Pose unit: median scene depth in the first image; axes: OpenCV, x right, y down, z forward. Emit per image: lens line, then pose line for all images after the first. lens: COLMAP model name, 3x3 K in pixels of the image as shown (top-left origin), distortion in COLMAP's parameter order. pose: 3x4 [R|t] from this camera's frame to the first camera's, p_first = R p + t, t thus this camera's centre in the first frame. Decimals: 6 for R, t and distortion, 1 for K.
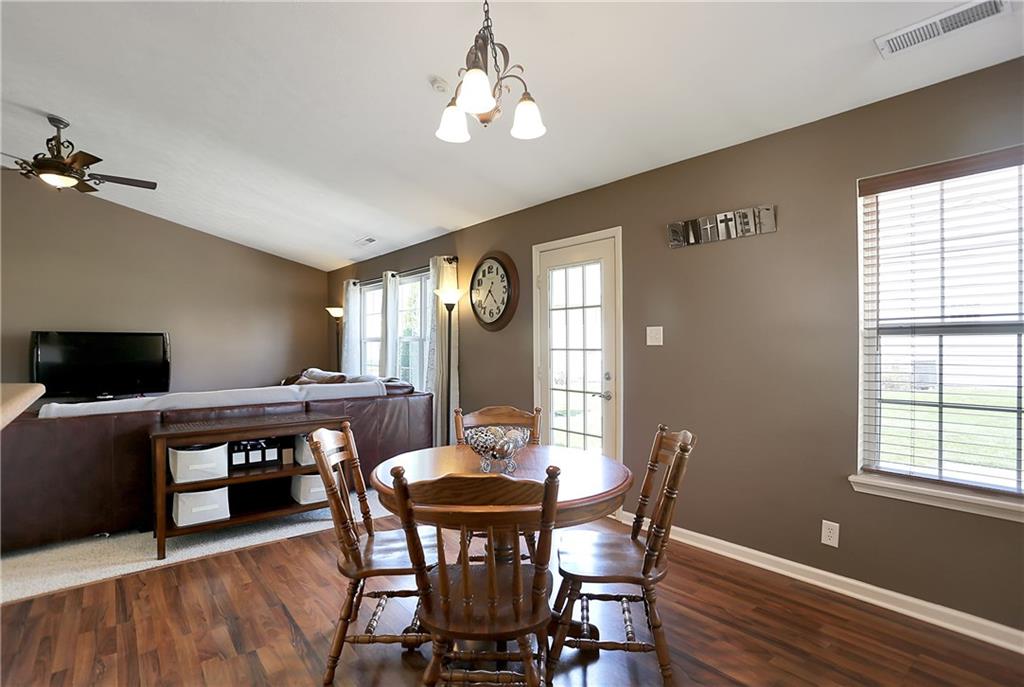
lens RADIAL K [[505.2, 0, 513.5], [0, 505.2, 345.9], [0, 0, 1]] dist [-0.036501, 0.002628]
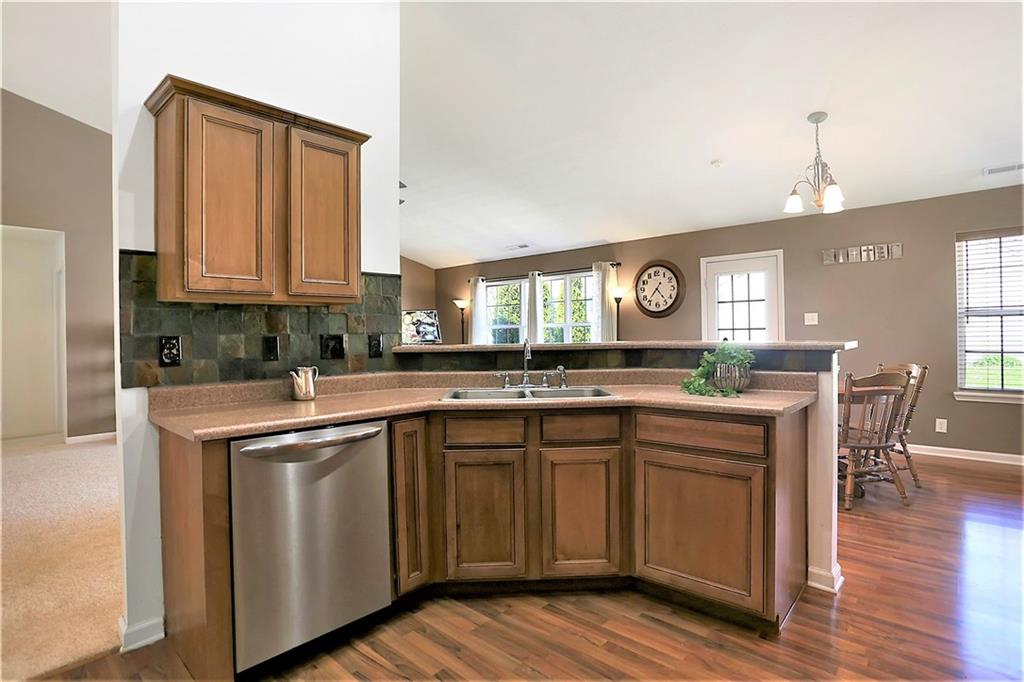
lens RADIAL K [[516.0, 0, 508.4], [0, 516.0, 330.8], [0, 0, 1]] dist [-0.047280, 0.017894]
pose [[0.990461, -0.011053, 0.137352, -0.734192], [0.012742, 0.999854, -0.011422, 0.019464], [-0.137206, 0.013063, 0.990456, -0.381814]]
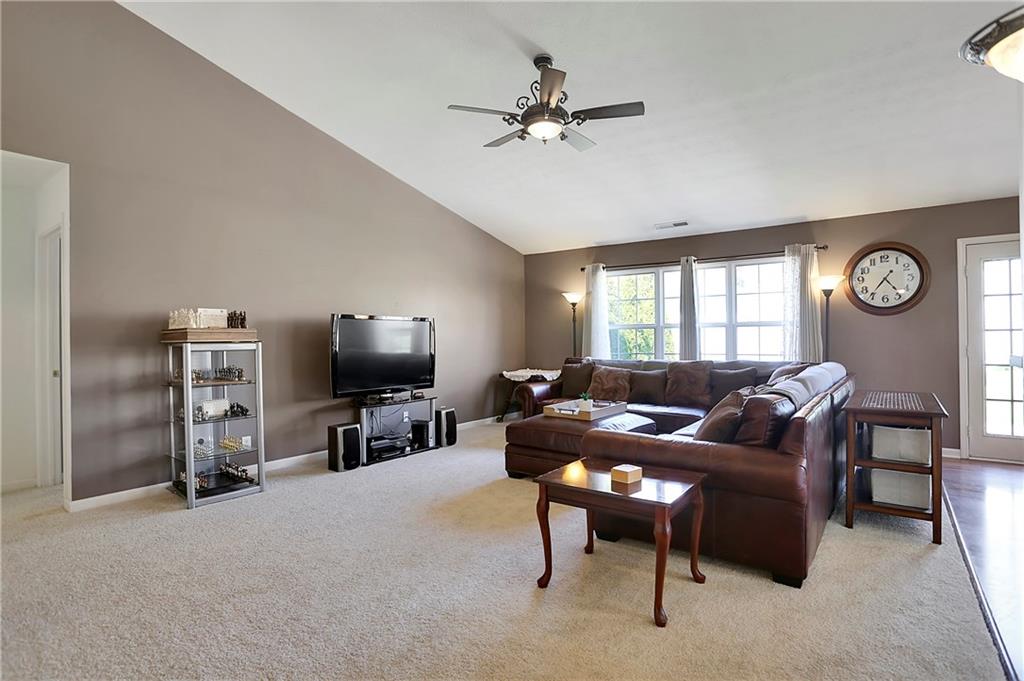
lens RADIAL K [[516.0, 0, 517.8], [0, 516.0, 335.0], [0, 0, 1]] dist [-0.047280, 0.017894]
pose [[0.969258, -0.007661, 0.245926, -1.234976], [0.009506, 0.999935, -0.006318, 0.014052], [-0.245862, 0.008461, 0.969268, 0.160821]]
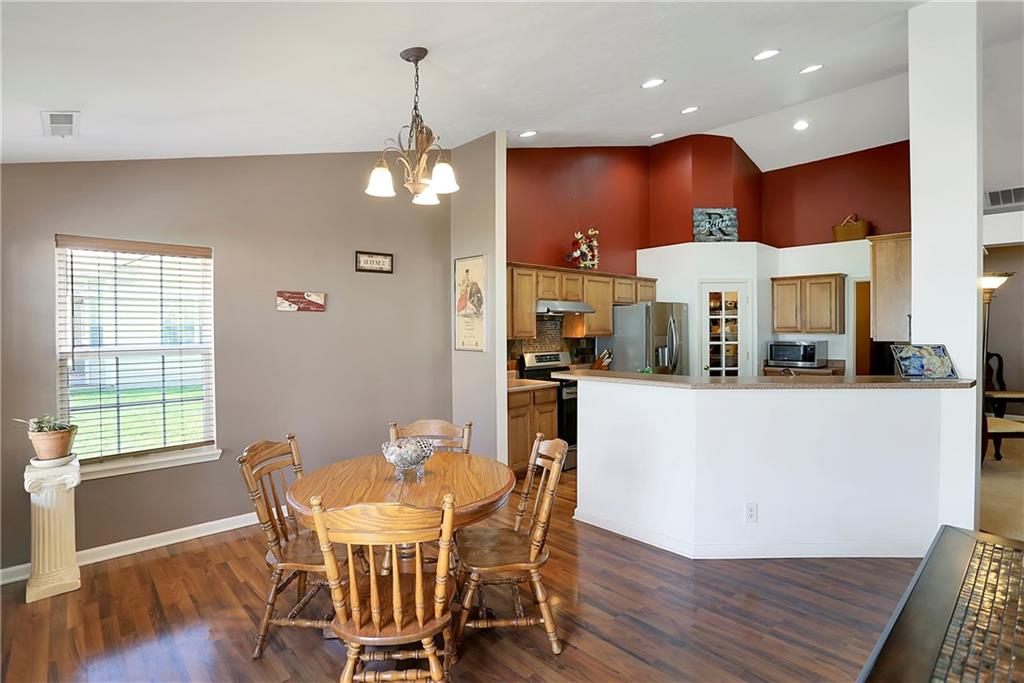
lens RADIAL K [[516.0, 0, 522.6], [0, 516.0, 320.7], [0, 0, 1]] dist [-0.047280, 0.017894]
pose [[-0.997302, 0.008991, -0.072854, -0.103665], [0.009478, 0.999935, -0.006344, -0.057136], [0.072792, -0.007018, -0.997322, 1.123899]]
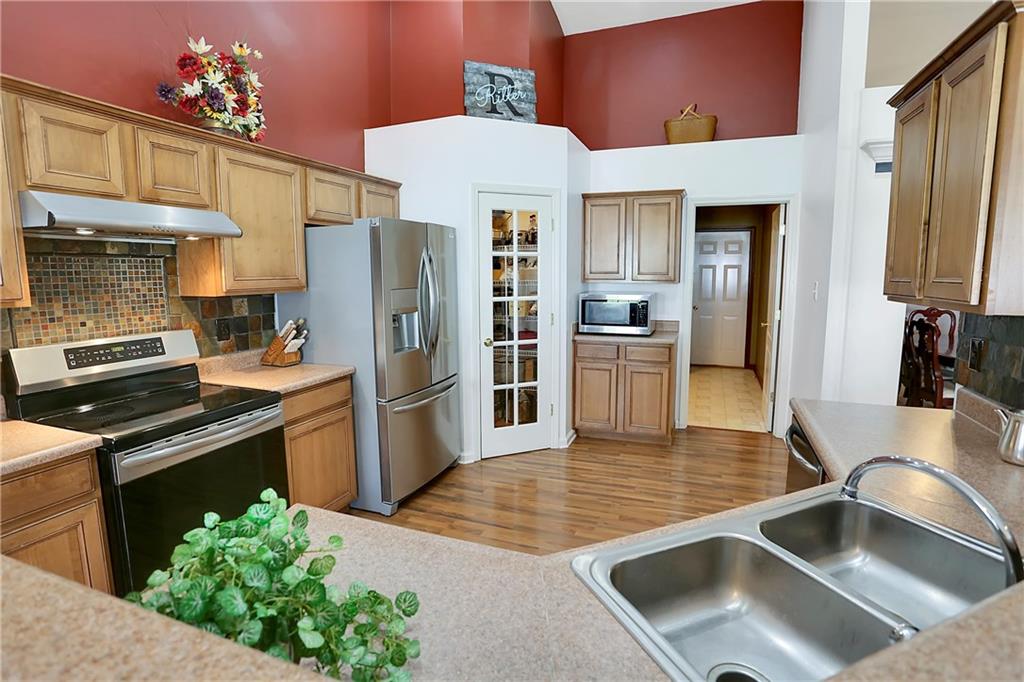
lens RADIAL K [[516.0, 0, 514.6], [0, 516.0, 333.0], [0, 0, 1]] dist [-0.047280, 0.017894]
pose [[-0.874933, 0.065753, -0.479759, -0.399221], [0.004284, 0.991751, 0.128111, -0.050872], [0.484225, 0.110033, -0.867997, 0.368796]]
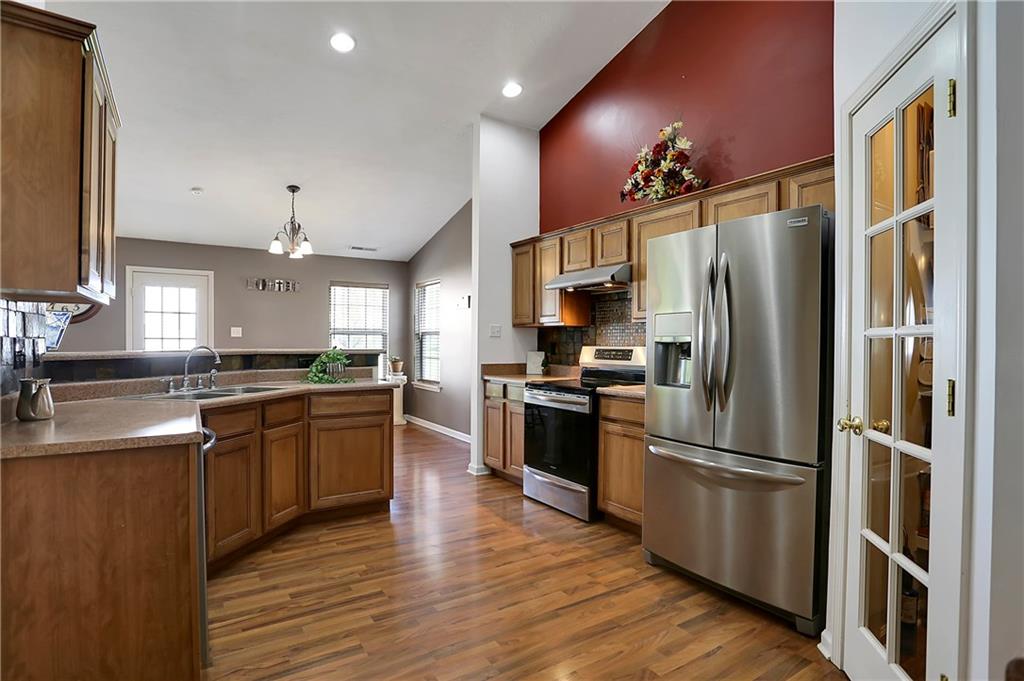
lens RADIAL K [[516.0, 0, 512.4], [0, 516.0, 350.2], [0, 0, 1]] dist [-0.047280, 0.017894]
pose [[0.116711, -0.012980, 0.993081, -1.293773], [-0.001757, 0.999910, 0.013276, 0.018961], [-0.993164, -0.003294, 0.116677, -0.251149]]
